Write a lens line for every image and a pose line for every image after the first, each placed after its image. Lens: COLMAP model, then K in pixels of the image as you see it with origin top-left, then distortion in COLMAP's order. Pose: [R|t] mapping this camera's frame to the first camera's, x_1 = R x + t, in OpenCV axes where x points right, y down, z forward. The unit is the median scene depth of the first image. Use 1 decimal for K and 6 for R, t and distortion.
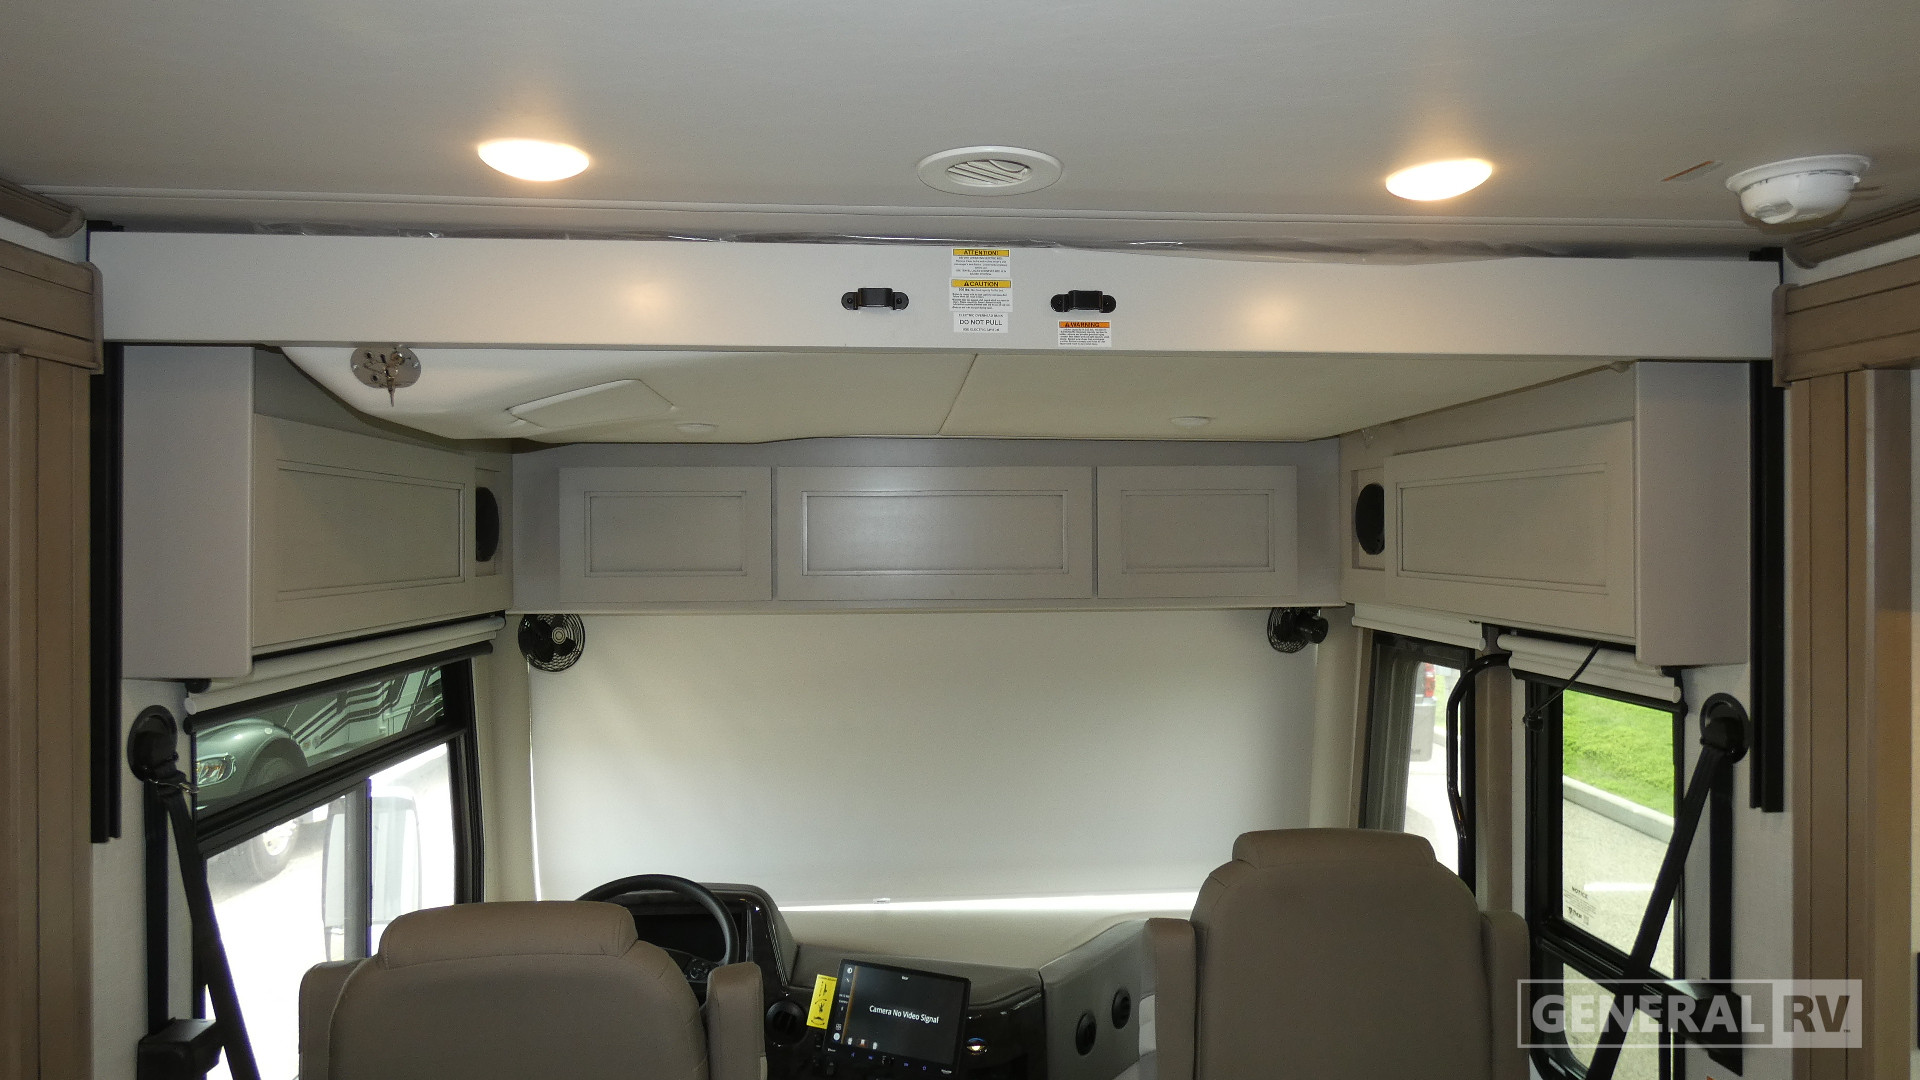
lens RADIAL K [[1147.9, 0, 957.4], [0, 1147.9, 538.8], [0, 0, 1]] dist [-0.002963, -0.003733]
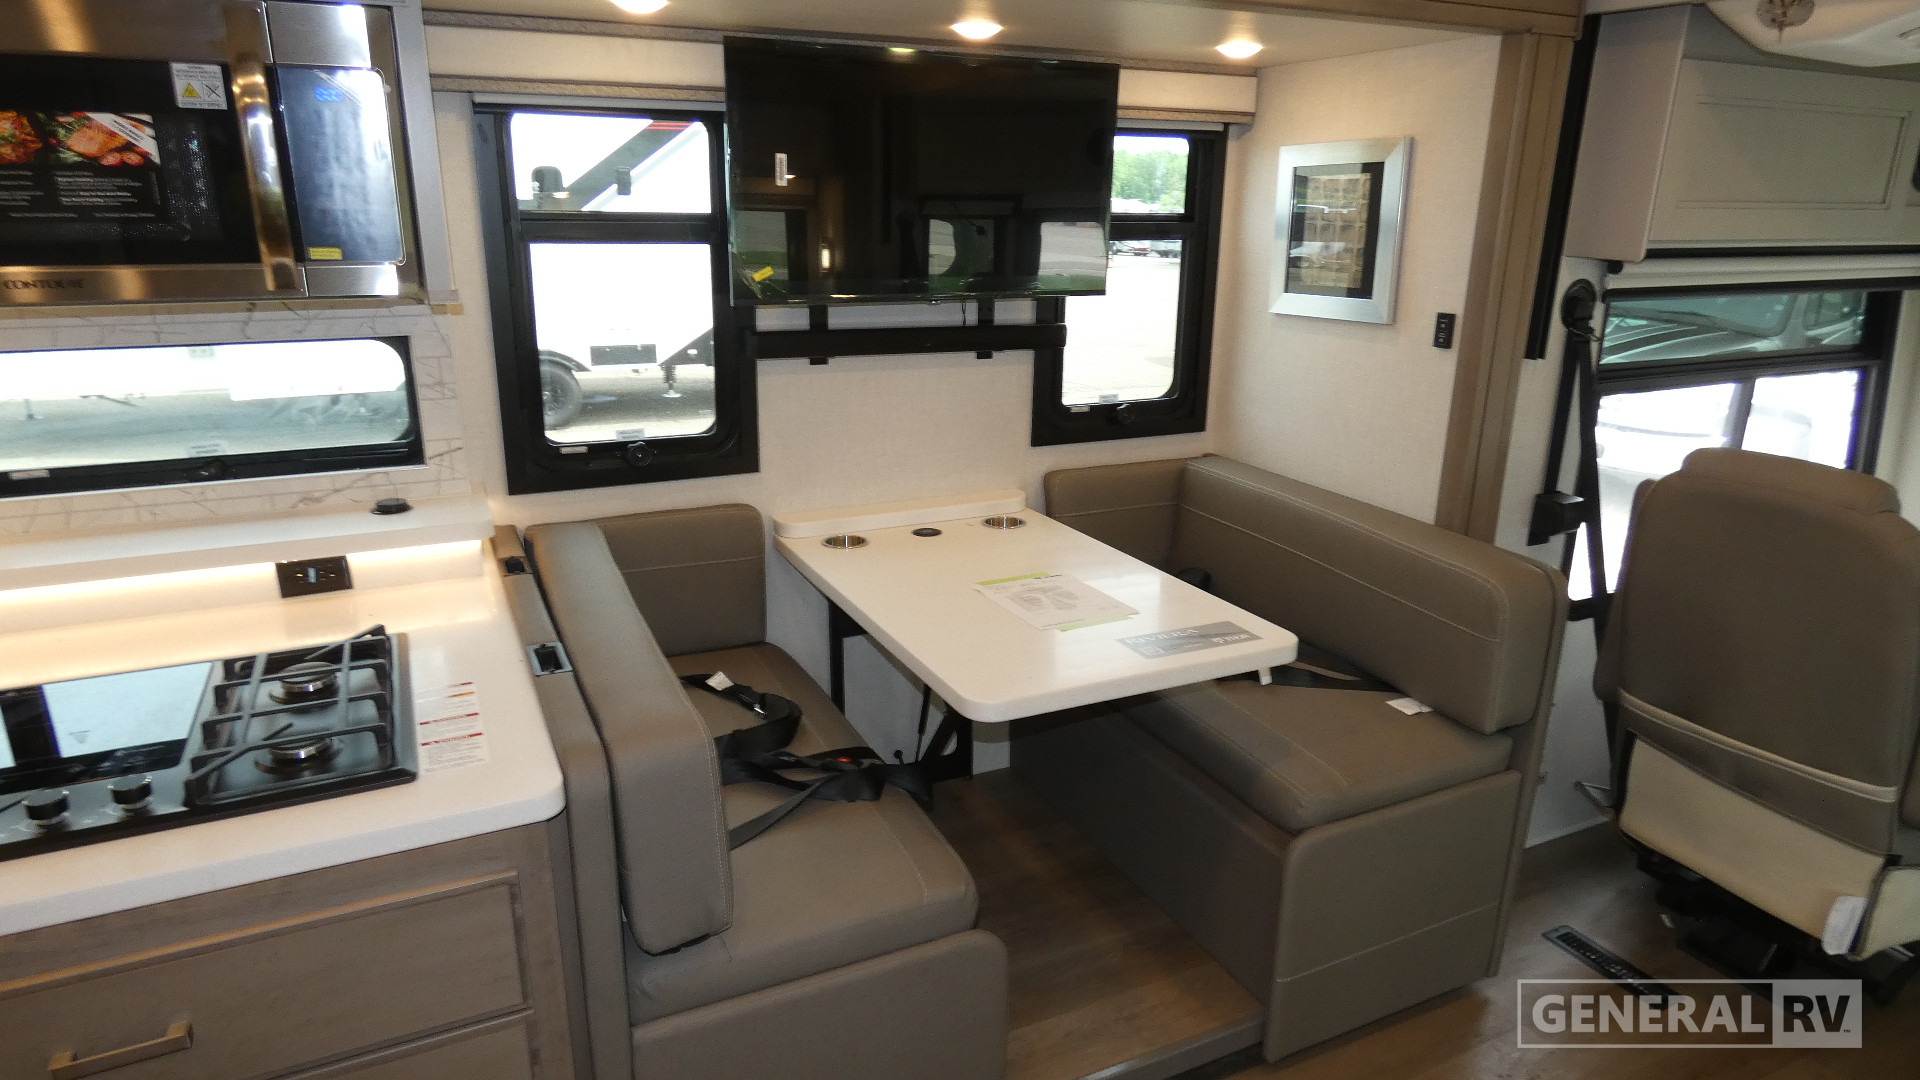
lens RADIAL K [[1147.9, 0, 959.1], [0, 1147.9, 542.6], [0, 0, 1]] dist [-0.002963, -0.003733]
pose [[0.379723, 0.282781, -0.880821, 0.242267], [-0.011963, 0.953557, 0.300976, 0.022416], [0.925023, -0.103750, 0.365470, -0.196520]]
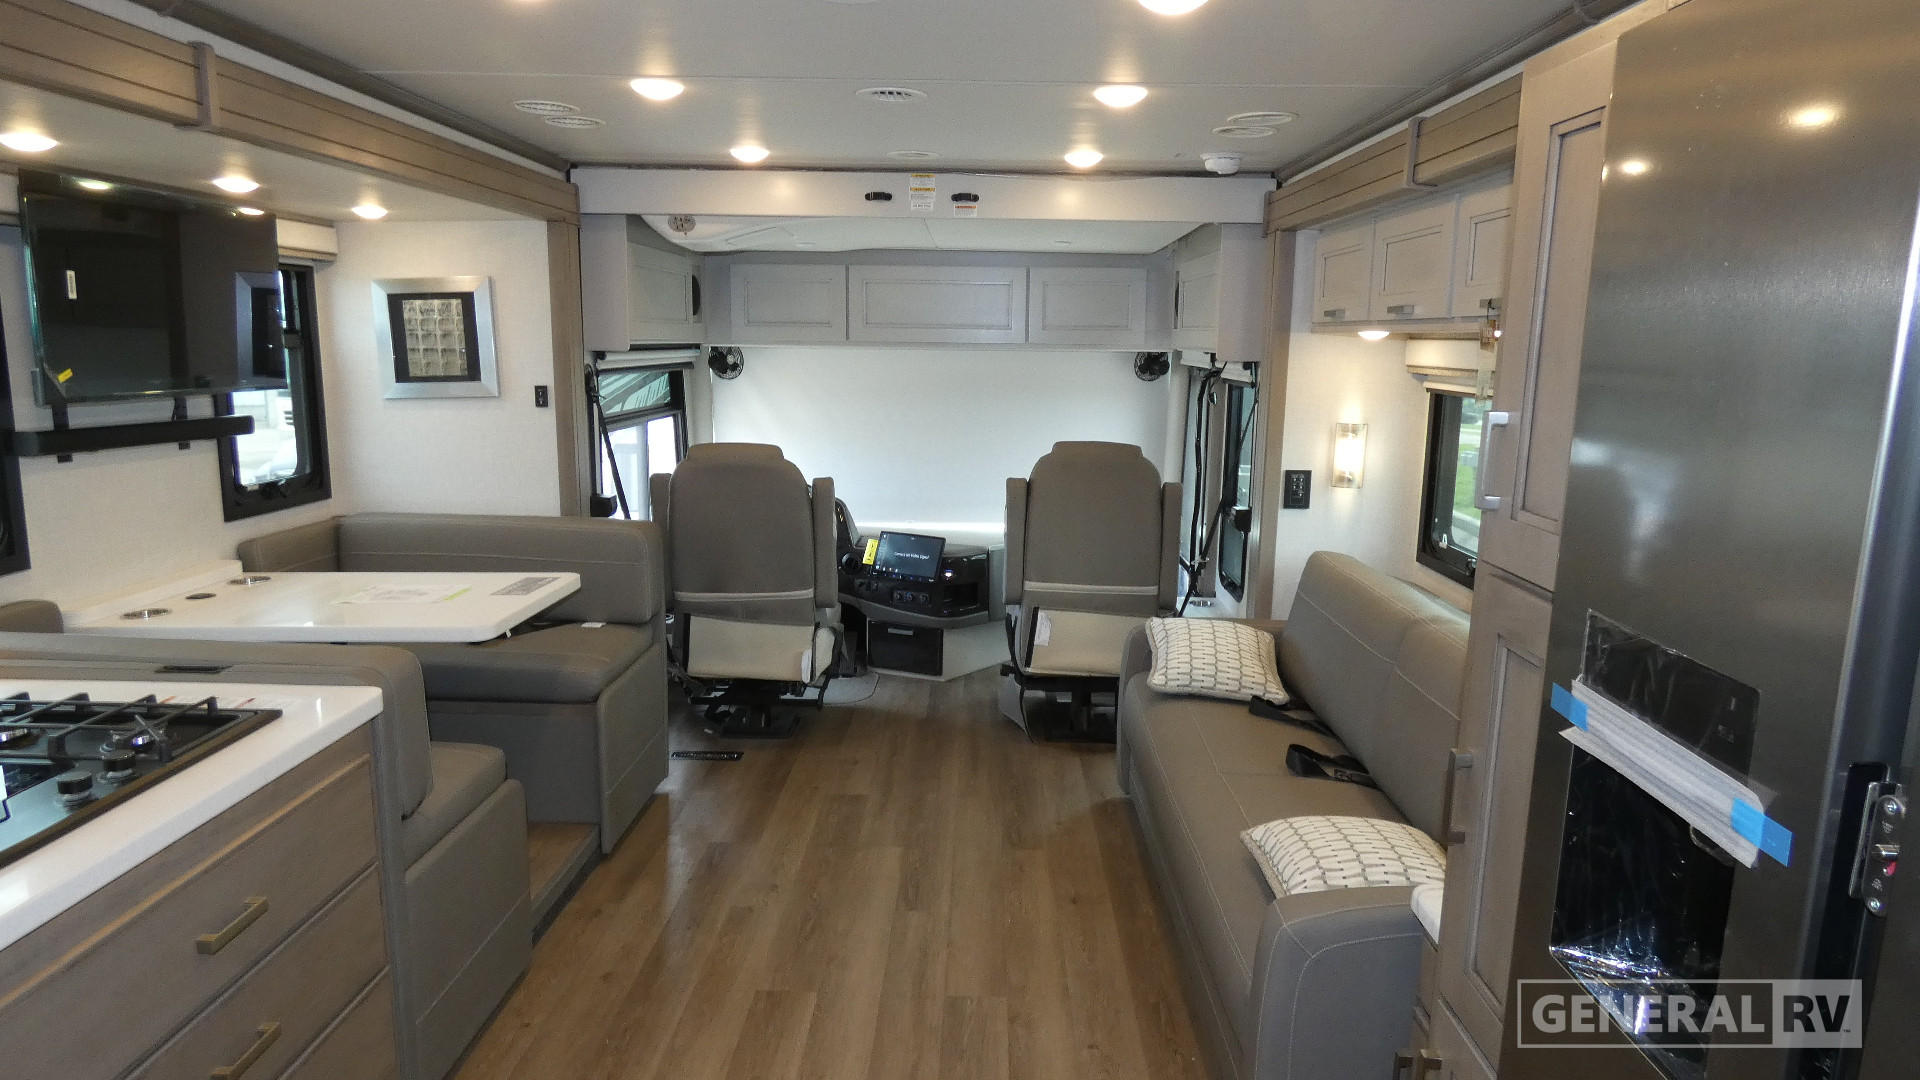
lens RADIAL K [[1147.9, 0, 958.1], [0, 1147.9, 535.1], [0, 0, 1]] dist [-0.002963, -0.003733]
pose [[0.995996, 0.030712, -0.083960, 0.192599], [-0.016087, 0.985380, 0.169608, 0.049448], [0.087941, -0.167578, 0.981929, -0.888855]]
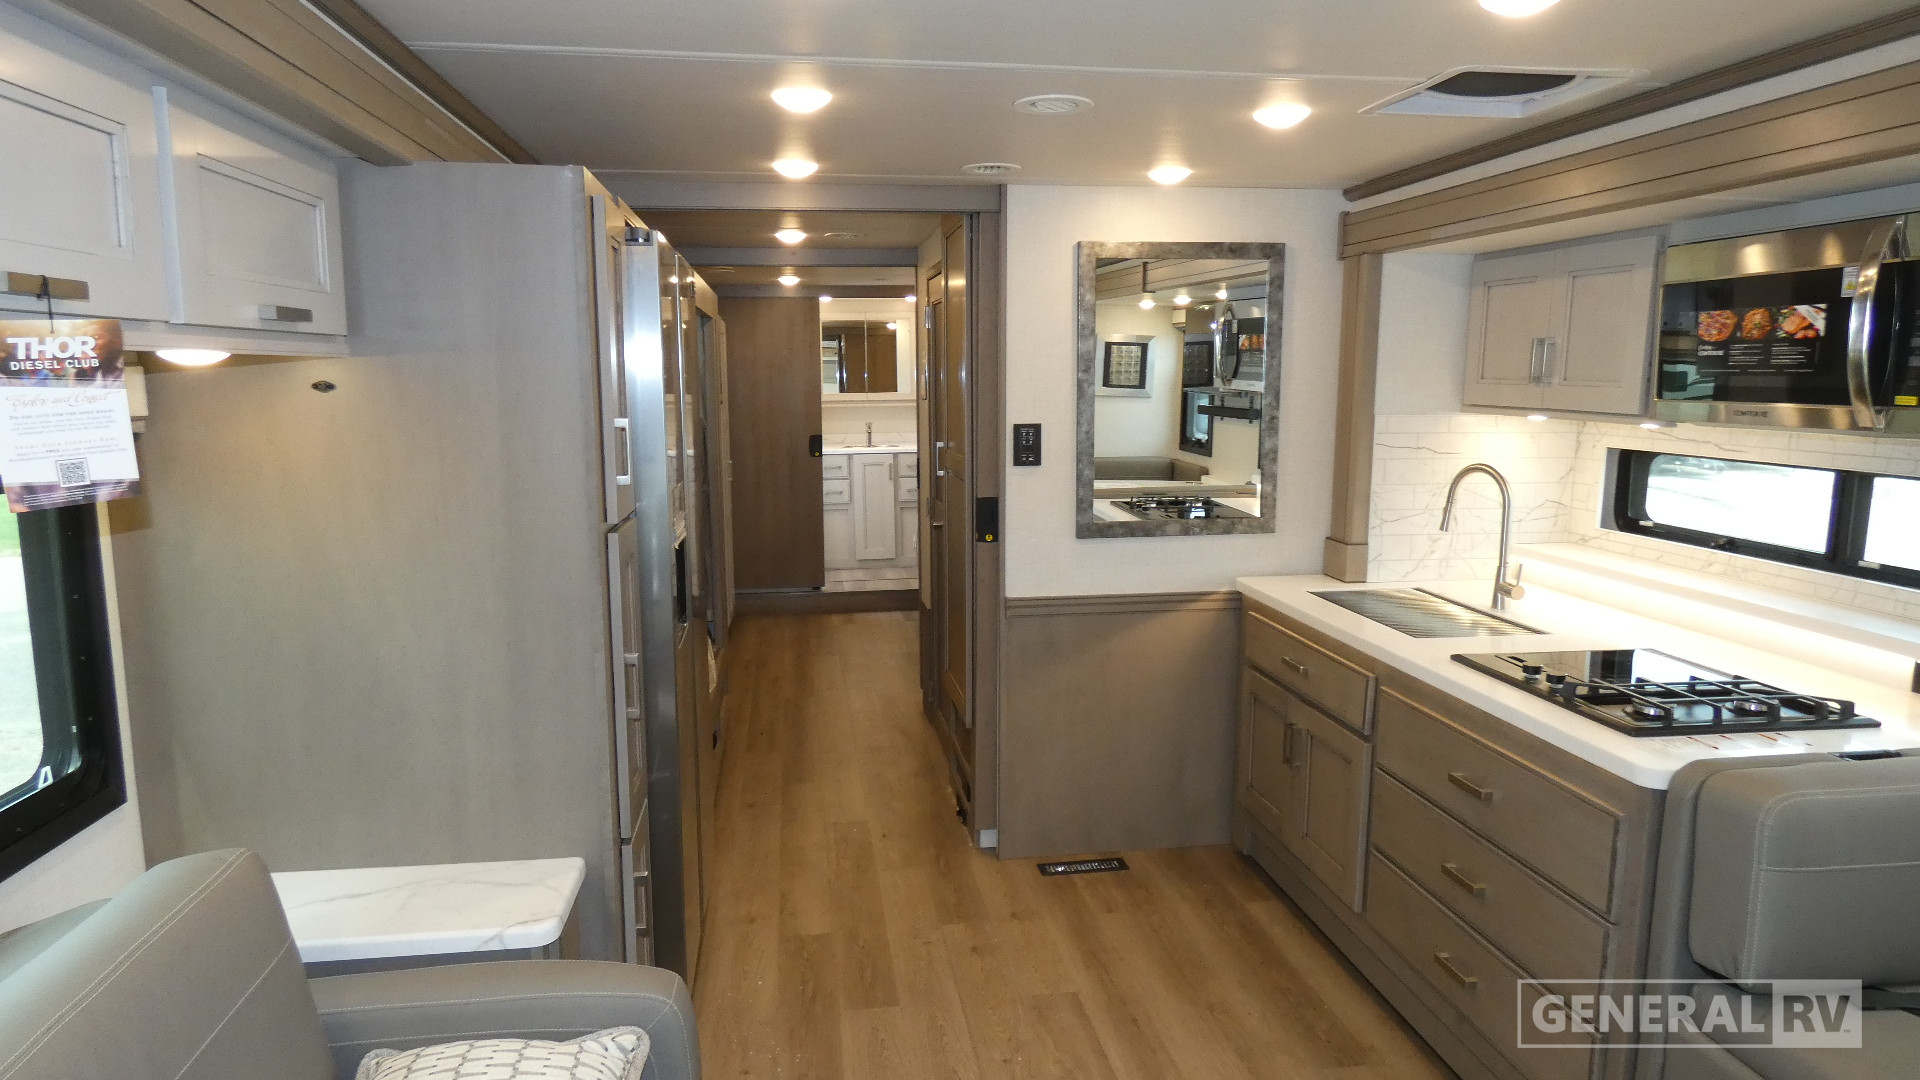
lens RADIAL K [[1147.9, 0, 960.1], [0, 1147.9, 540.1], [0, 0, 1]] dist [-0.002963, -0.003733]
pose [[-0.996112, 0.002964, -0.088048, 0.228900], [-0.009144, 0.990557, 0.136795, 0.059392], [0.087622, 0.137069, -0.986679, 0.481406]]
